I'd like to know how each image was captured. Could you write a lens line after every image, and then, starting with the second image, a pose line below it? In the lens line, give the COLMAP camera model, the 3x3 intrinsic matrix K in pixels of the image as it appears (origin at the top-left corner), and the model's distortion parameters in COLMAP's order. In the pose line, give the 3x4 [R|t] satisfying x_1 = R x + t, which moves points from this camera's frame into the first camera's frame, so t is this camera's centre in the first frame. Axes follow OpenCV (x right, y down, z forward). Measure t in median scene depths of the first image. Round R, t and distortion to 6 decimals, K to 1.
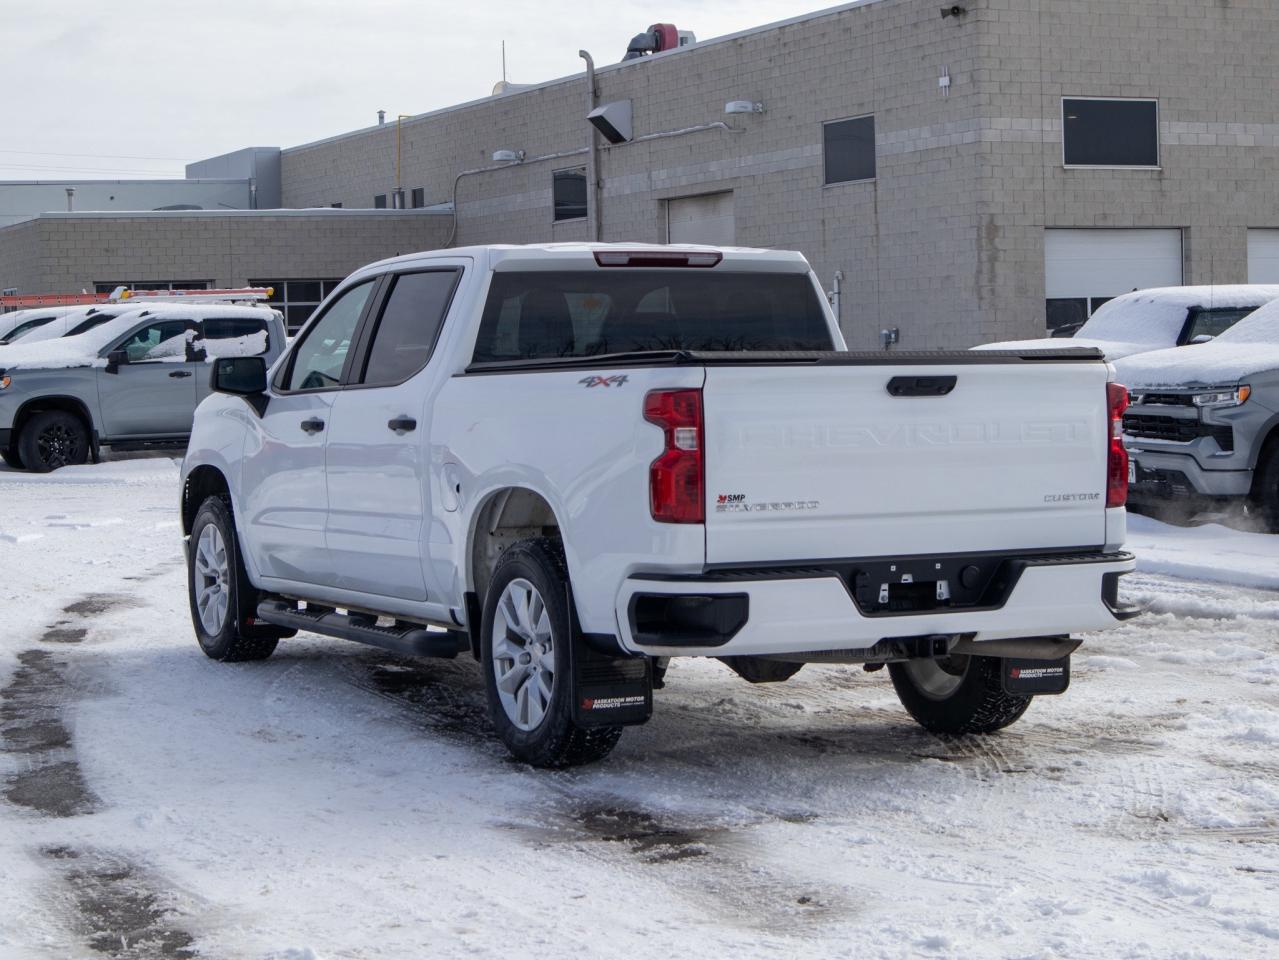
lens RADIAL K [[2623.1, 0, 639.5], [0, 2623.1, 480.0], [0, 0, 1]] dist [-0.048204, -0.359738]
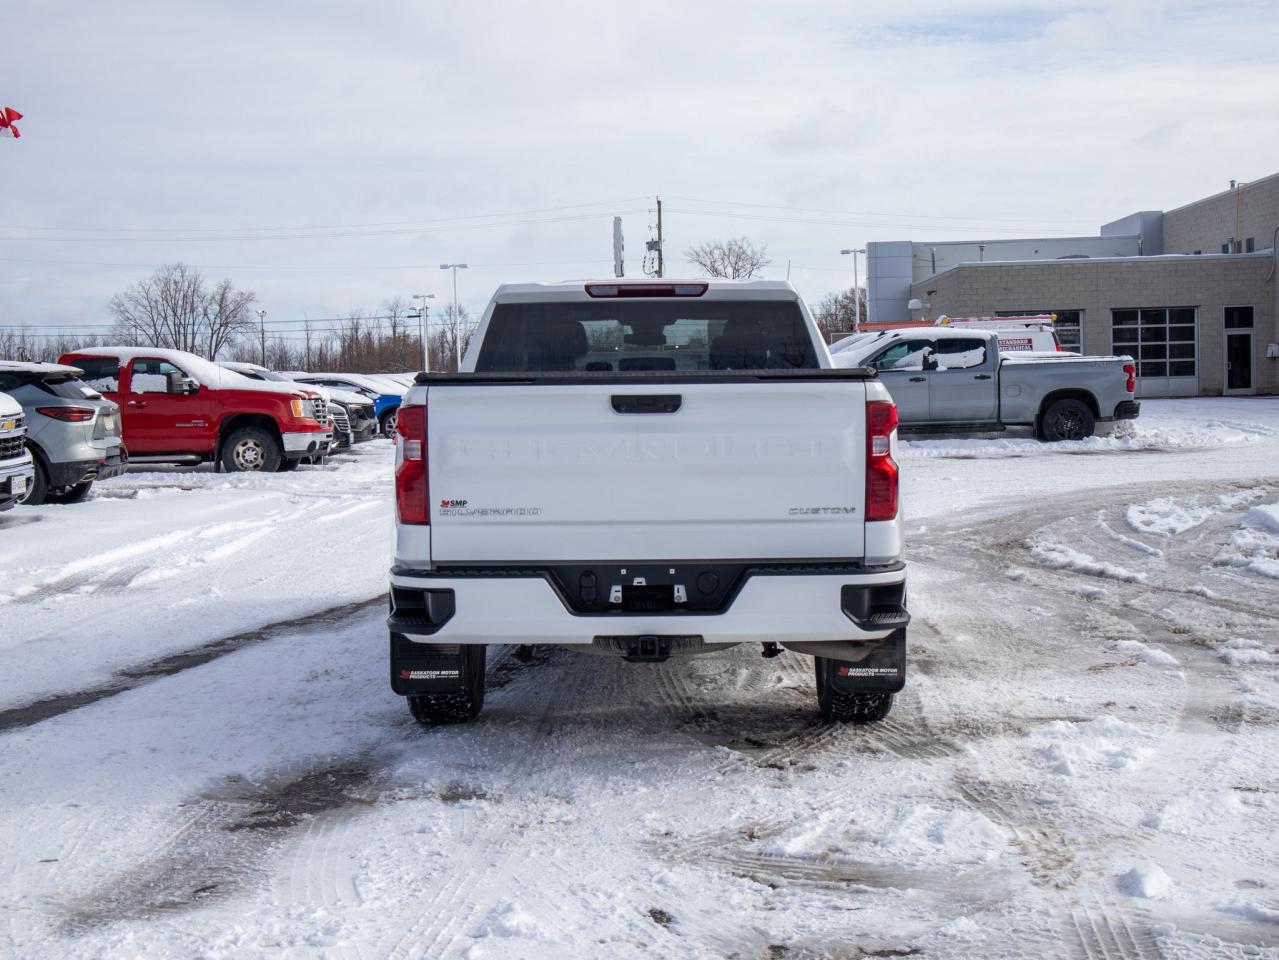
lens RADIAL K [[1813.2, 0, 639.5], [0, 1813.2, 480.0], [0, 0, 1]] dist [0.008455, 0.058025]
pose [[0.894680, 0.026796, -0.445904, 0.421147], [-0.019285, 0.999586, 0.021373, -0.019785], [0.446292, -0.010523, 0.894826, 0.318236]]
